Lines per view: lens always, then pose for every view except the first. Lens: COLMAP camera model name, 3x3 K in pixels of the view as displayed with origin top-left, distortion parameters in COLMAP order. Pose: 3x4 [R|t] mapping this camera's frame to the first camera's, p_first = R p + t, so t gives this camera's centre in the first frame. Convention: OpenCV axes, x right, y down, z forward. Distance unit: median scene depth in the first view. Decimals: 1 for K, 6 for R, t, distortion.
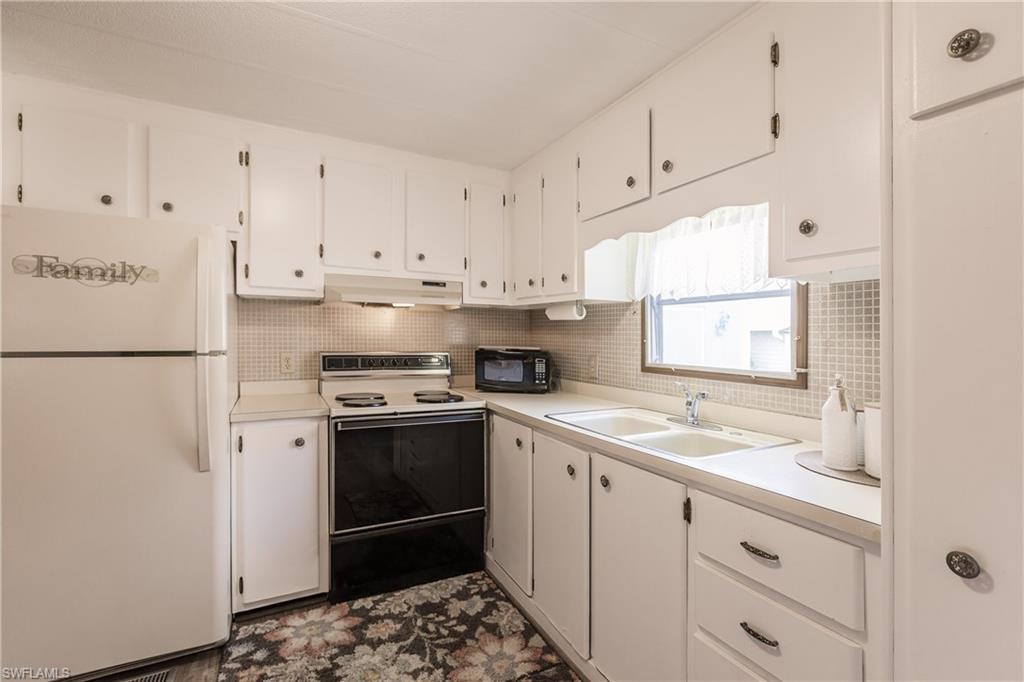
lens RADIAL K [[479.4, 0, 507.9], [0, 479.4, 349.7], [0, 0, 1]] dist [-0.001229, -0.000019]
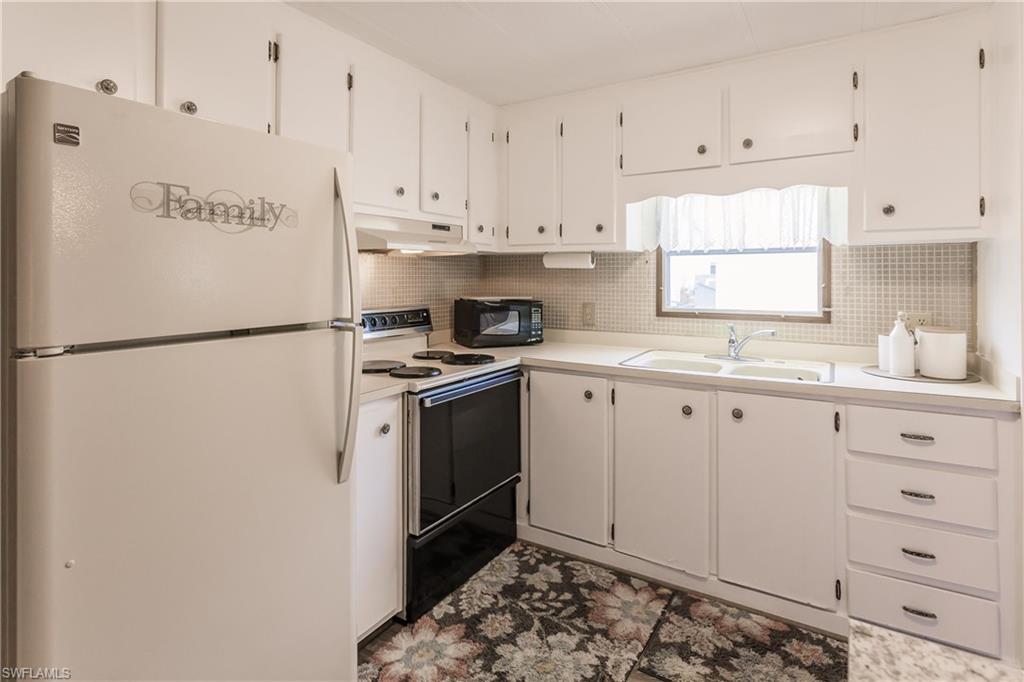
lens RADIAL K [[555.5, 0, 510.0], [0, 555.5, 288.2], [0, 0, 1]] dist [0.000817, 0.000722]
pose [[0.852751, -0.026372, 0.521652, -0.717078], [0.028042, 0.999596, 0.004693, -0.036617], [-0.521564, 0.010627, 0.853146, 0.104942]]
